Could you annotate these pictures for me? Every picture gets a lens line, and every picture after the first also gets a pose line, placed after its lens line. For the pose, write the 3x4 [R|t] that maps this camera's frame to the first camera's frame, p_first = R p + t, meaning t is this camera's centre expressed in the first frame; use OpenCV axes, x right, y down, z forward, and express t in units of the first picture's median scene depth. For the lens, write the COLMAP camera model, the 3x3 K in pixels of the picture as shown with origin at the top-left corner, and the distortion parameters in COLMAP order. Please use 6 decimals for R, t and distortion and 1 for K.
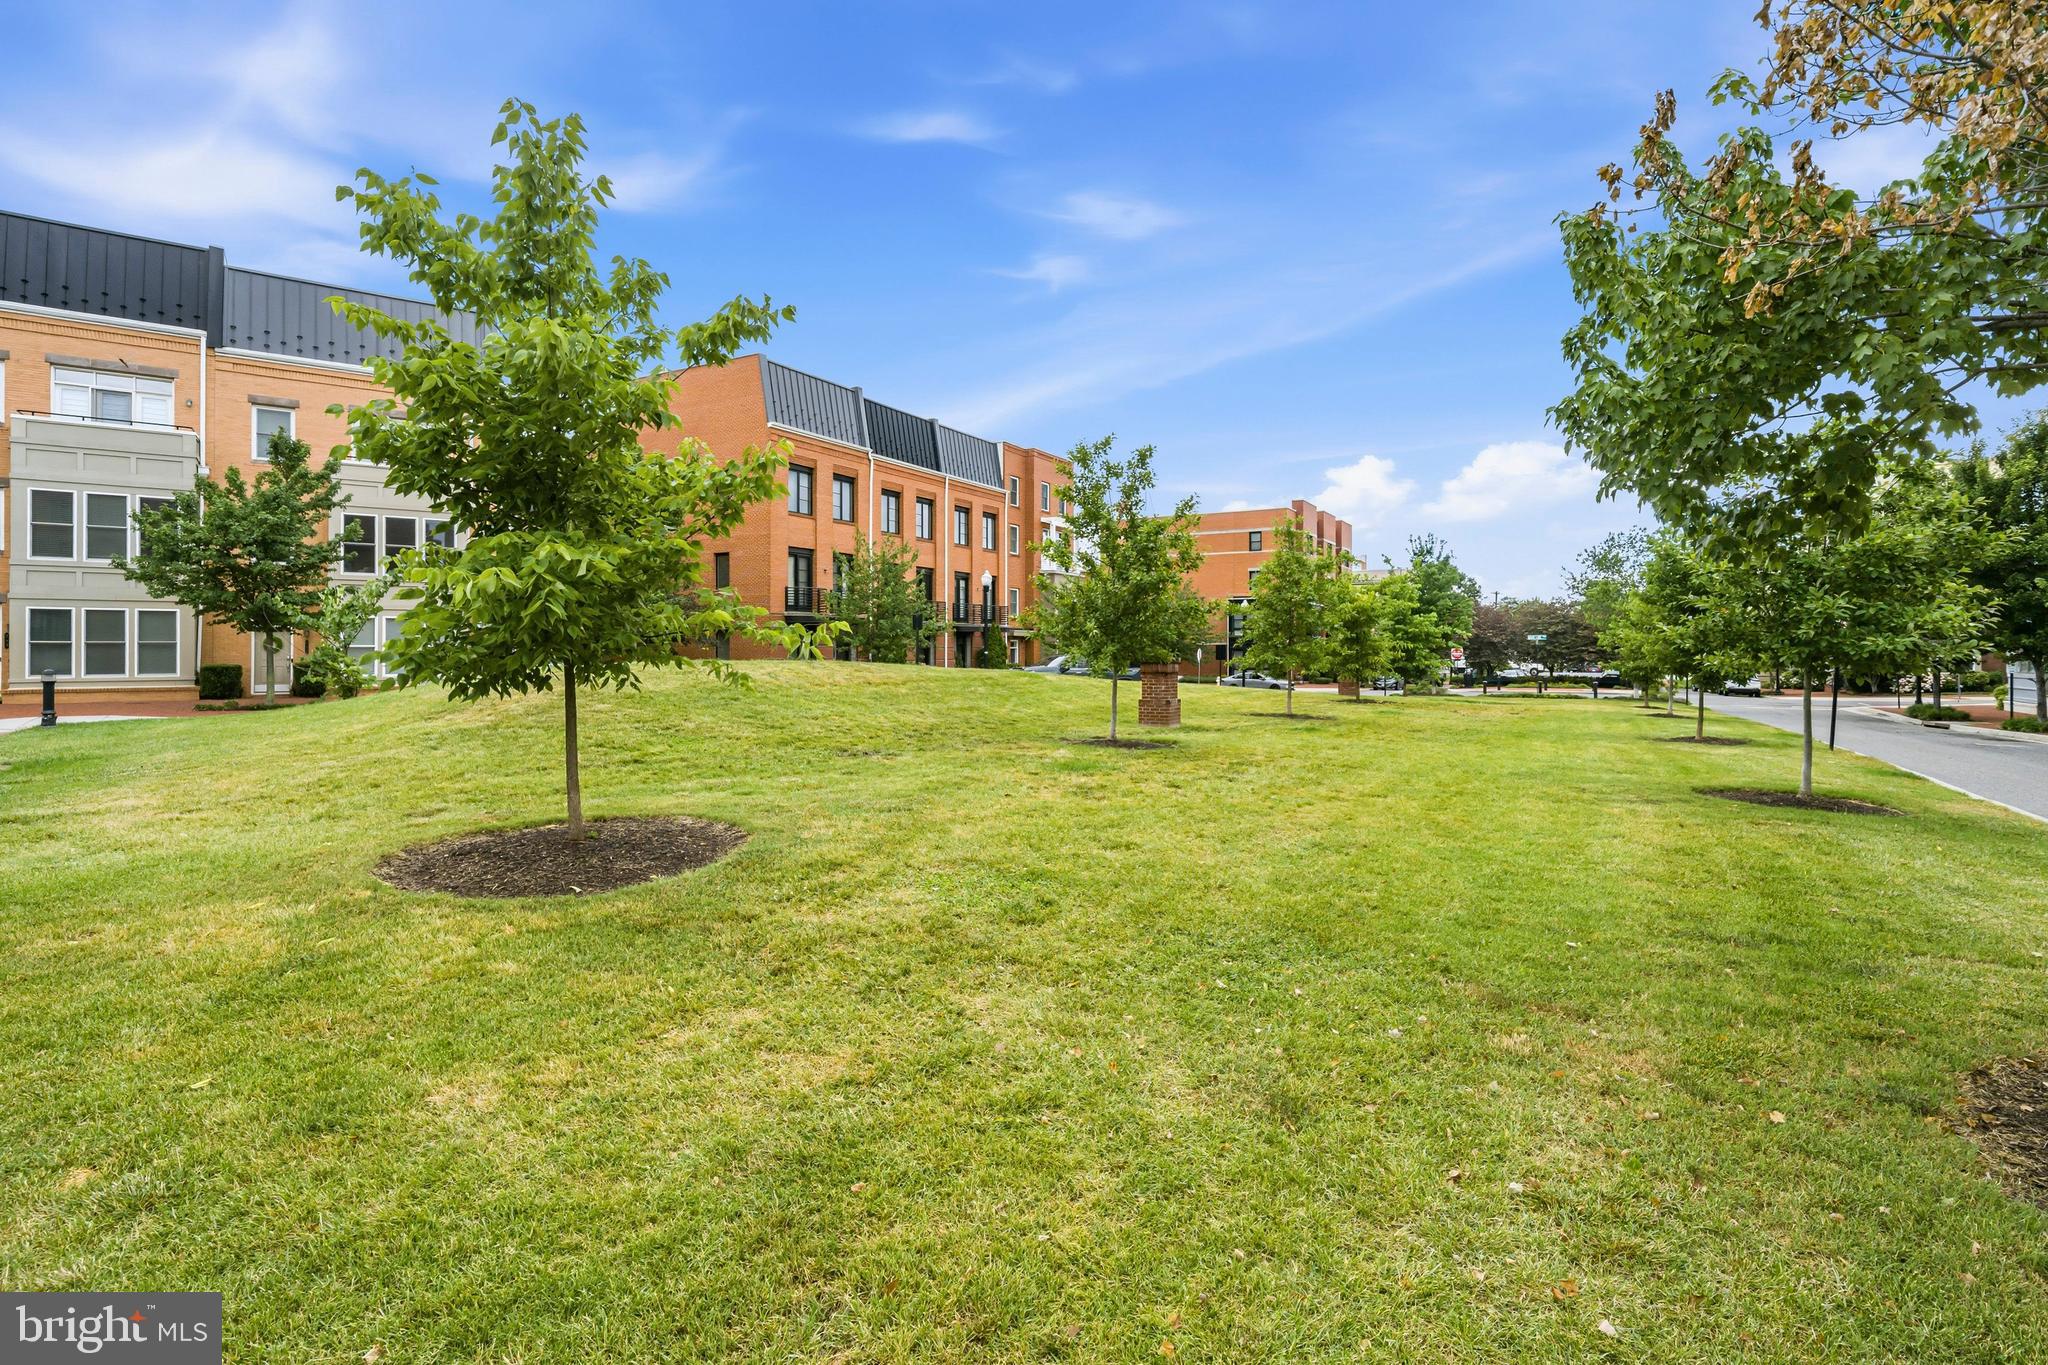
lens RADIAL K [[1090.6, 0, 1011.8], [0, 1090.6, 673.1], [0, 0, 1]] dist [0.010409, 0.000106]
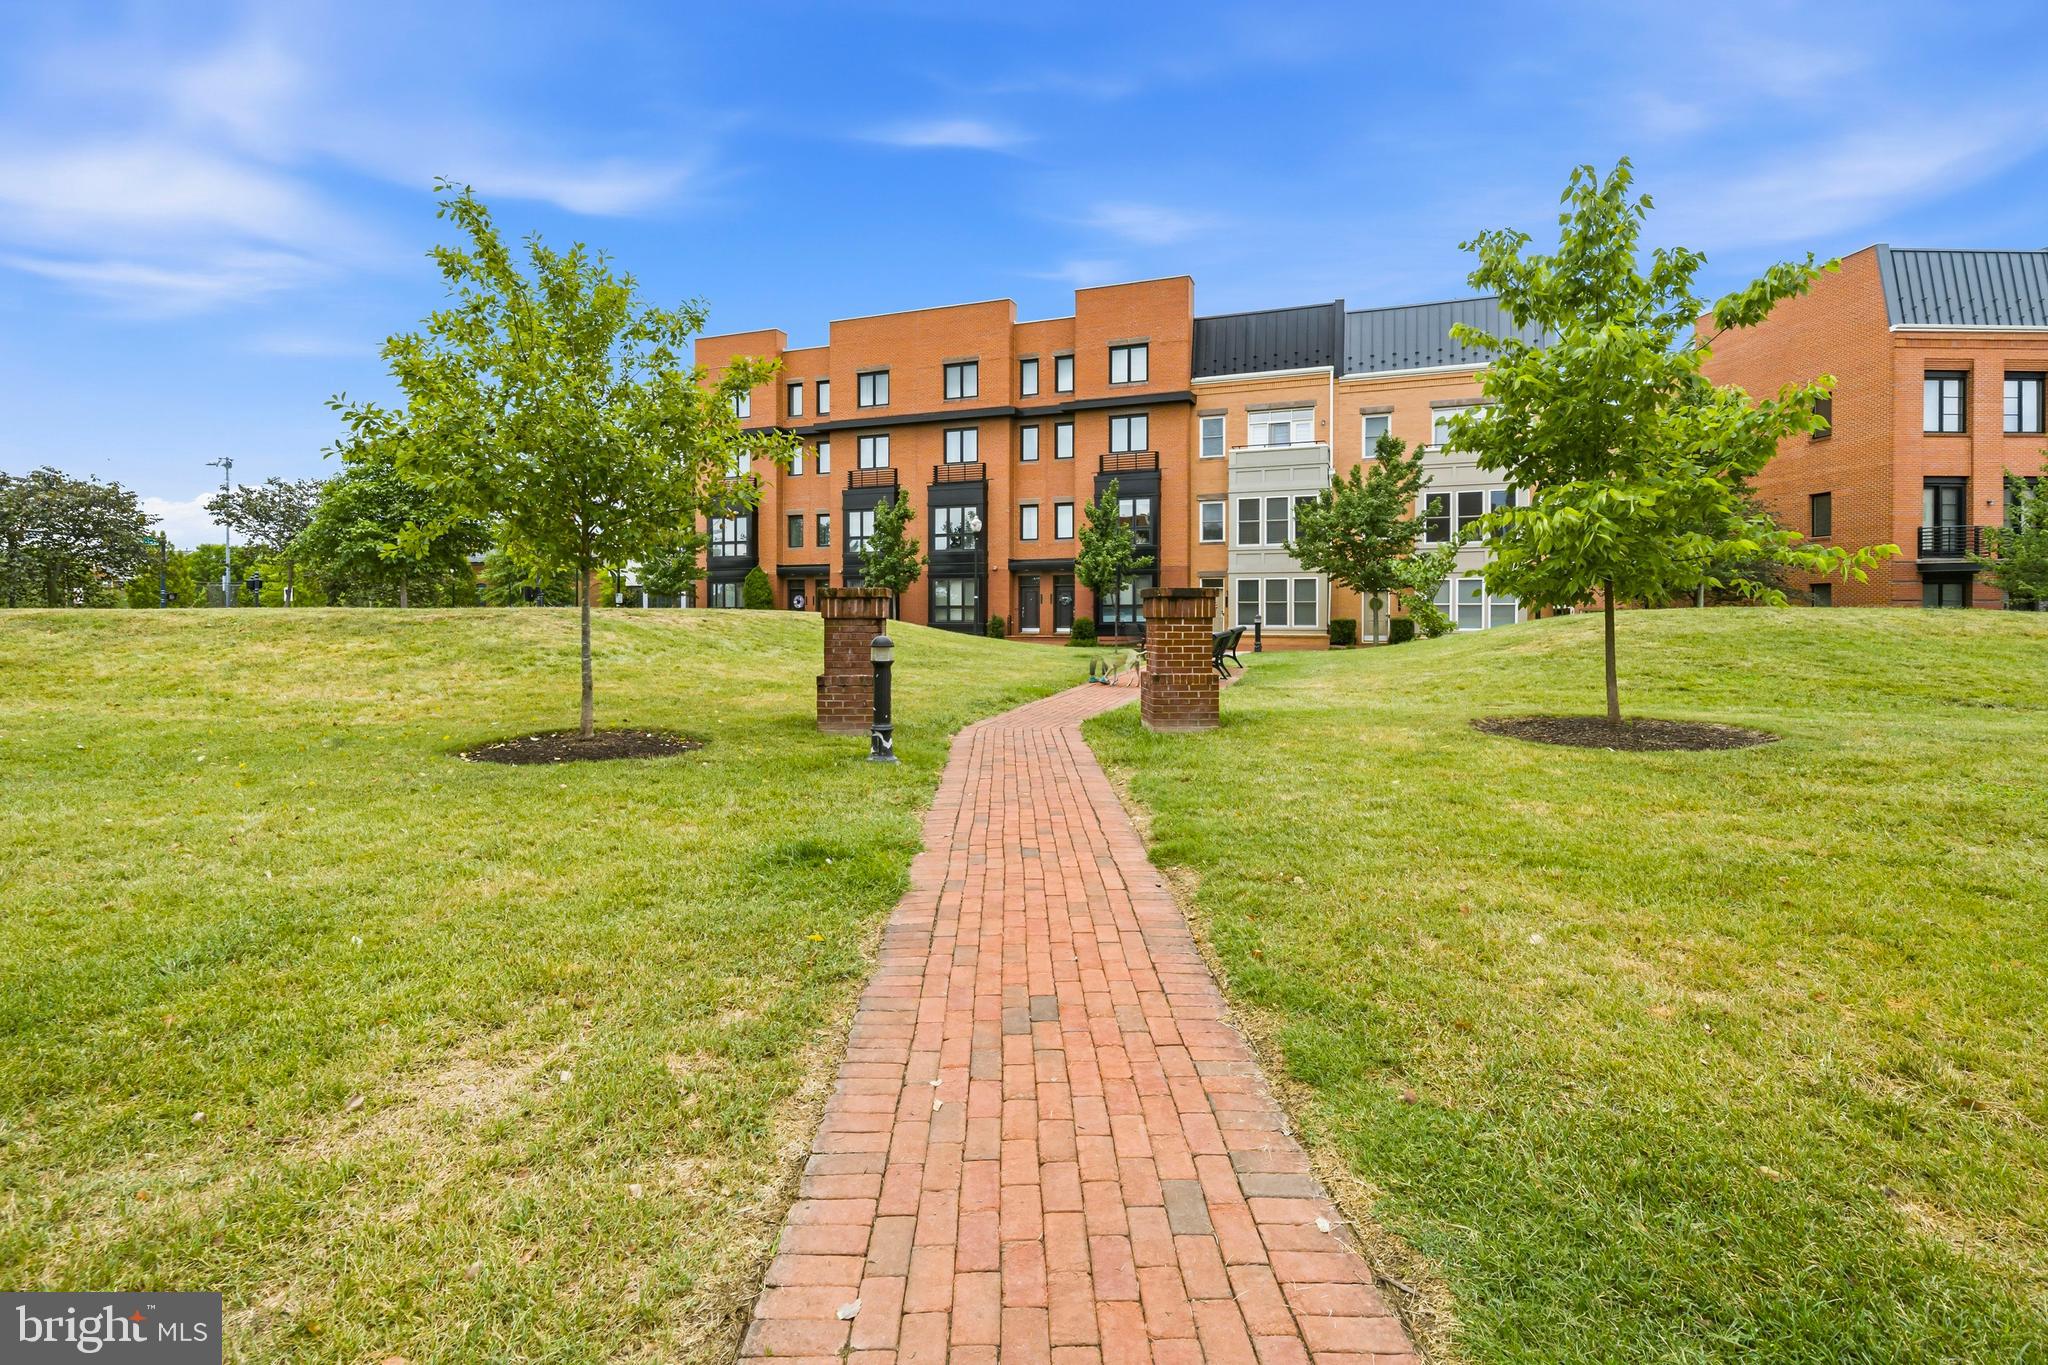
lens RADIAL K [[1090.6, 0, 1011.8], [0, 1090.6, 673.1], [0, 0, 1]] dist [0.010409, 0.000106]
pose [[0.621386, 0.019846, -0.783253, 0.070776], [0.002282, 0.999629, 0.027138, 0.024958], [0.783501, -0.018651, 0.621110, -0.148556]]
